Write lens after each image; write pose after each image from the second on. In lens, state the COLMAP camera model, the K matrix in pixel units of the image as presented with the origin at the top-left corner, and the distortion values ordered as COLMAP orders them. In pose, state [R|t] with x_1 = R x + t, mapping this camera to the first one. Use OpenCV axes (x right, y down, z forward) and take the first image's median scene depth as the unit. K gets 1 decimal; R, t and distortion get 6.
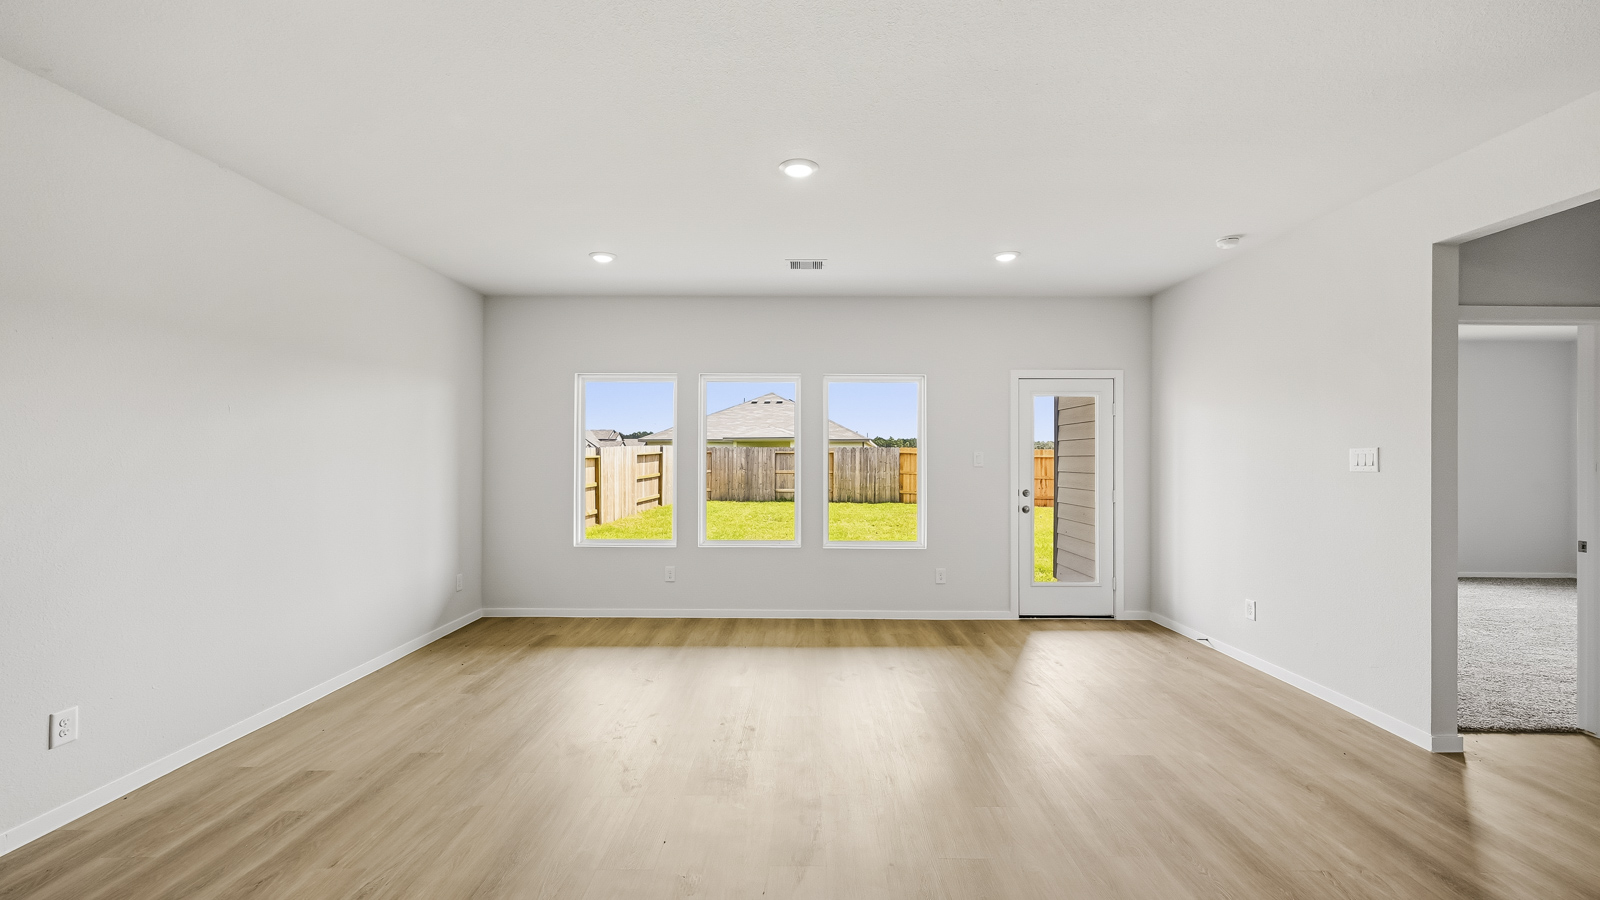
lens RADIAL K [[632.6, 0, 800.0], [0, 632.6, 450.0], [0, 0, 1]] dist [0.000270, 0.000168]
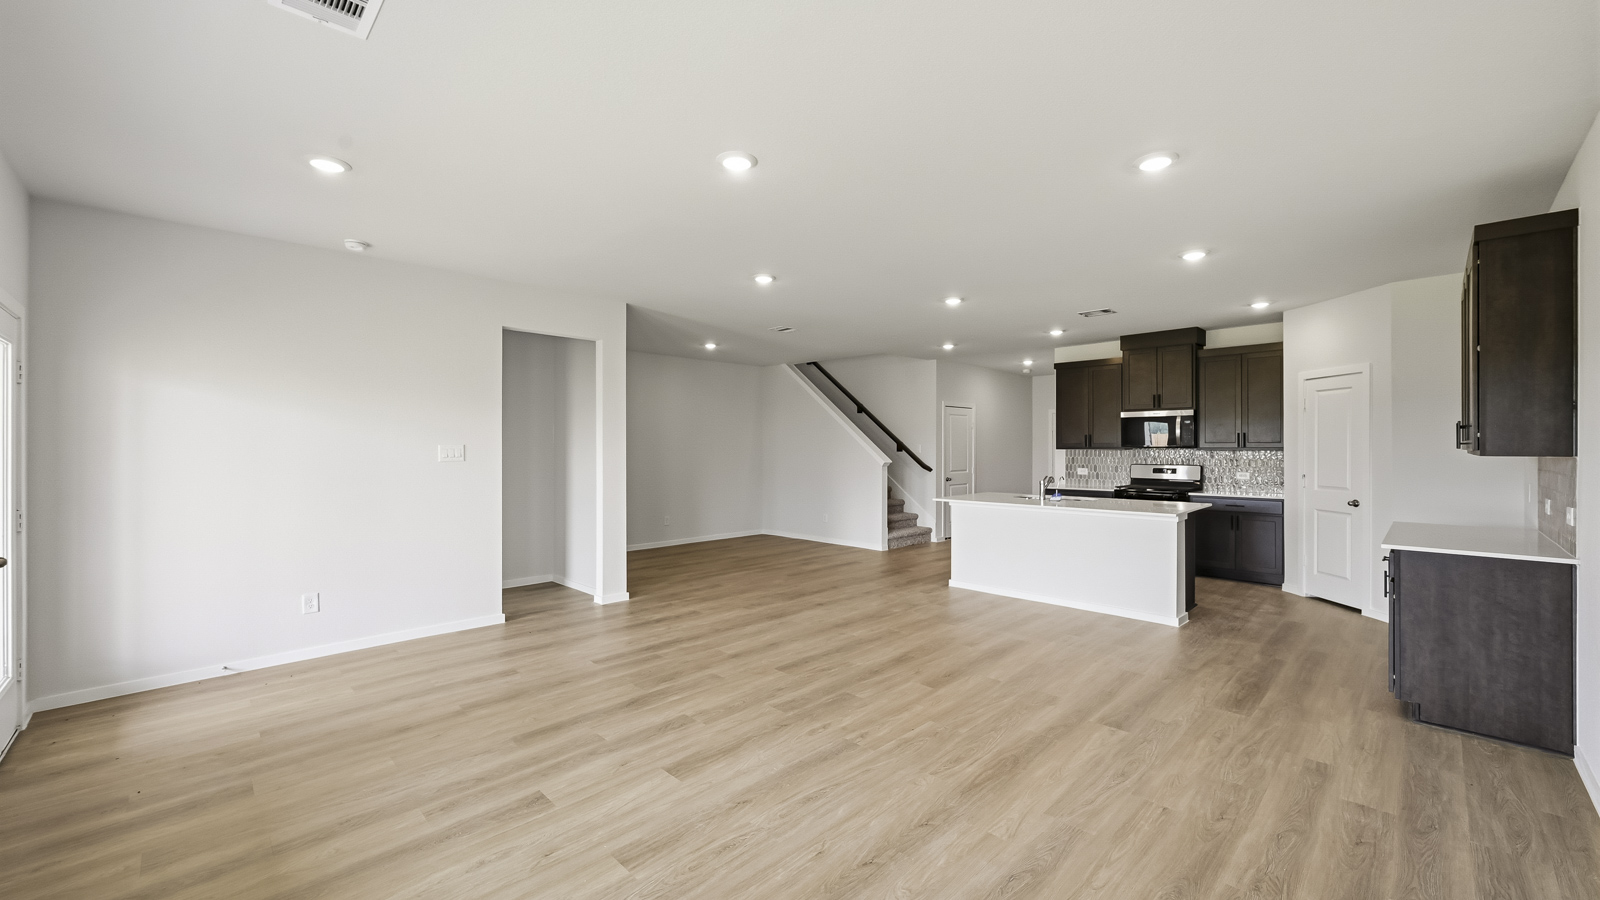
lens RADIAL K [[625.0, 0, 798.3], [0, 625.0, 445.5], [0, 0, 1]] dist [-0.000938, -0.000149]
pose [[-0.706045, 0.001519, 0.708165, -0.521465], [-0.008854, 0.999901, -0.010973, 0.004540], [-0.708111, -0.014018, -0.705962, 1.111341]]
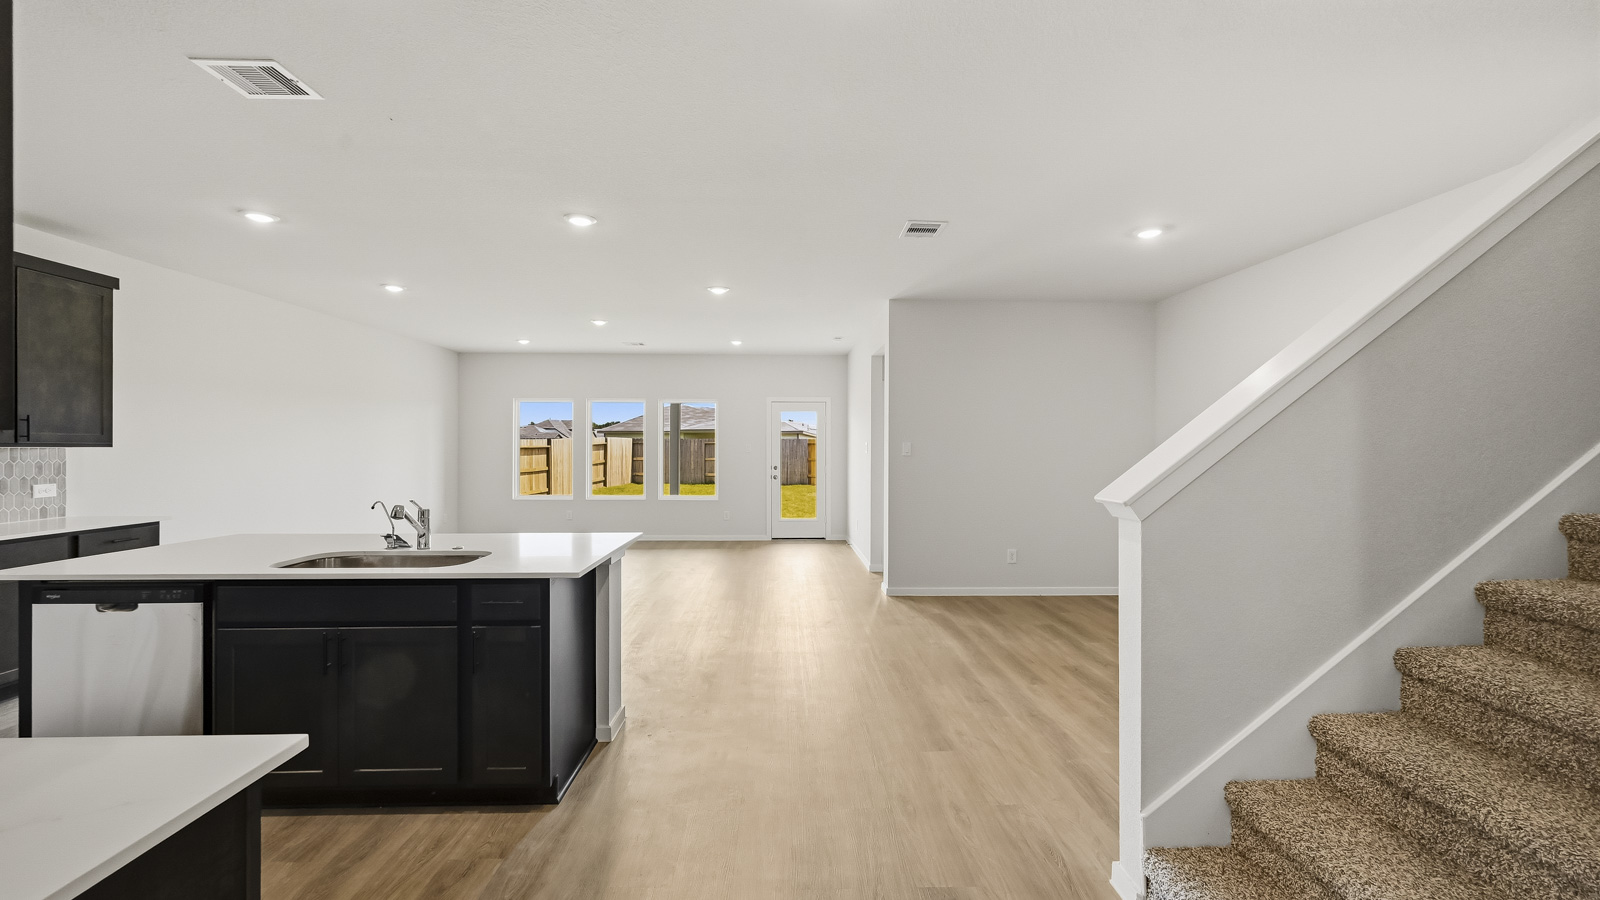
lens RADIAL K [[632.6, 0, 800.0], [0, 632.6, 450.0], [0, 0, 1]] dist [0.000270, 0.000168]
pose [[0.999342, 0.000880, 0.036265, 0.437212], [-0.001460, 0.999871, 0.015968, -0.010597], [-0.036246, -0.016010, 0.999215, -0.905788]]
